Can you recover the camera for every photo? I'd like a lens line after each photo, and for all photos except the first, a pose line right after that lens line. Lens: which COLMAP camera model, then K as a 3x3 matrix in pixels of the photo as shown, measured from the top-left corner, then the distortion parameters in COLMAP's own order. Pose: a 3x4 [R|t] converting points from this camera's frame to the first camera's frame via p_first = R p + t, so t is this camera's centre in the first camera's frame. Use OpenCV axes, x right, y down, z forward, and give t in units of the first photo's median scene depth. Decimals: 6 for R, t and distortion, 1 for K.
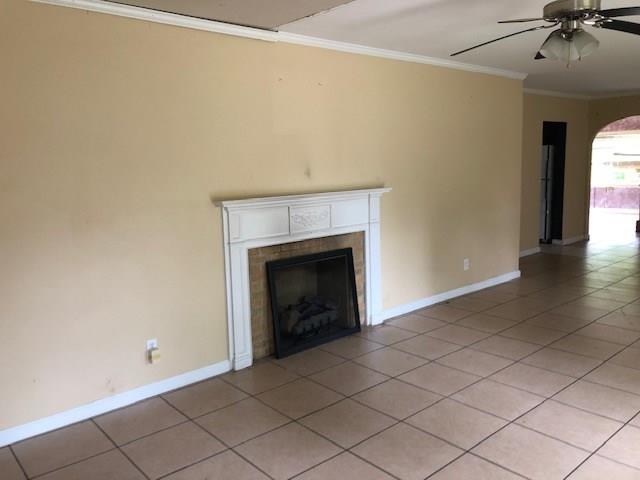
lens RADIAL K [[528.1, 0, 320.0], [0, 528.1, 240.0], [0, 0, 1]] dist [0.003632, 0.000054]
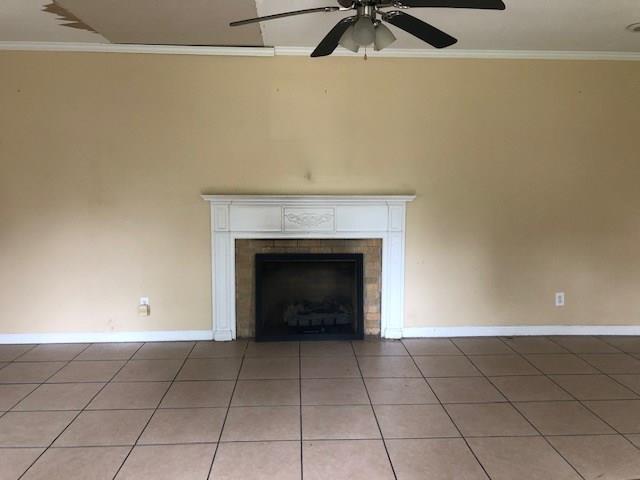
lens RADIAL K [[528.1, 0, 320.0], [0, 528.1, 240.0], [0, 0, 1]] dist [0.003632, 0.000054]
pose [[0.783676, 0.099159, -0.613204, 0.642019], [-0.115465, 0.993226, 0.013046, -0.015745], [0.610344, 0.060580, 0.789817, 0.181424]]
